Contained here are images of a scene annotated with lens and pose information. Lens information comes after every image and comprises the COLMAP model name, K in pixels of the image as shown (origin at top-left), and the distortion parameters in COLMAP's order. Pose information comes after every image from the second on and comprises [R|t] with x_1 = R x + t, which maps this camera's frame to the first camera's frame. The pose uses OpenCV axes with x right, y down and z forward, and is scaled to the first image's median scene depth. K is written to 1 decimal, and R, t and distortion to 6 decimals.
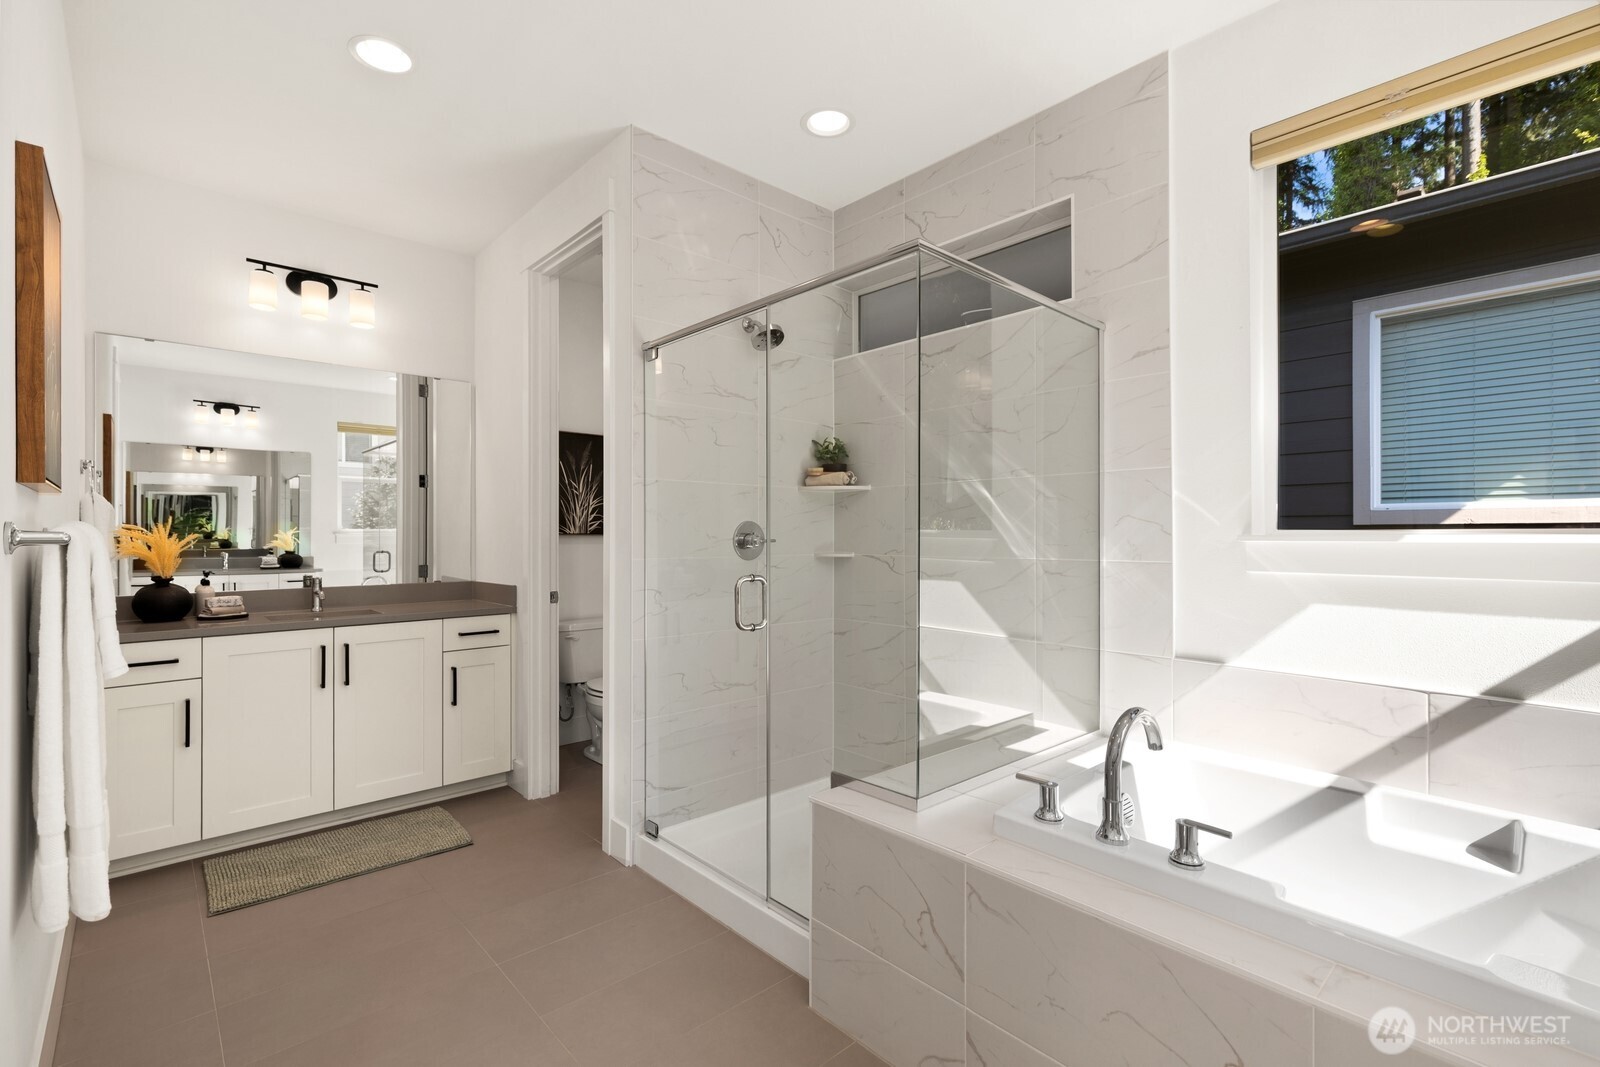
lens RADIAL K [[729.3, 0, 797.2], [0, 729.3, 529.3], [0, 0, 1]] dist [0.012369, -0.001920]
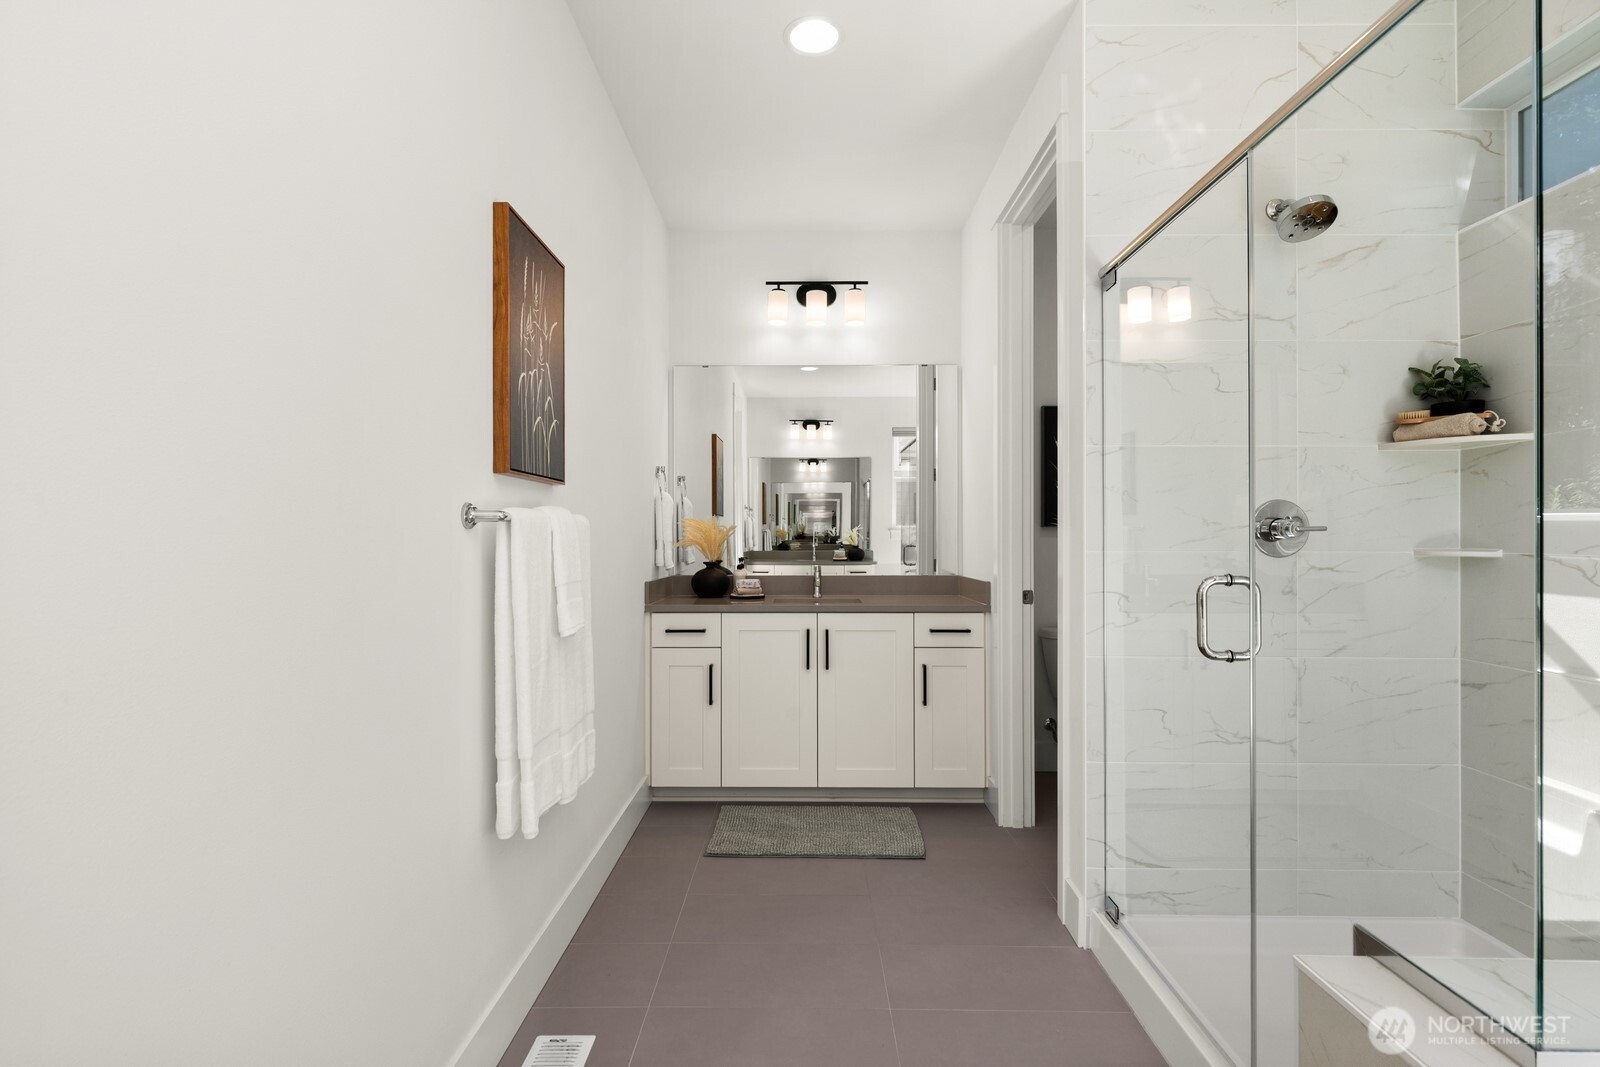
lens RADIAL K [[761.8, 0, 794.6], [0, 761.8, 530.4], [0, 0, 1]] dist [0.003639, -0.002302]
pose [[0.727504, -0.003273, -0.686096, 0.087006], [0.003165, 0.999994, -0.001414, 0.015814], [0.686096, -0.001143, 0.727510, 0.171977]]
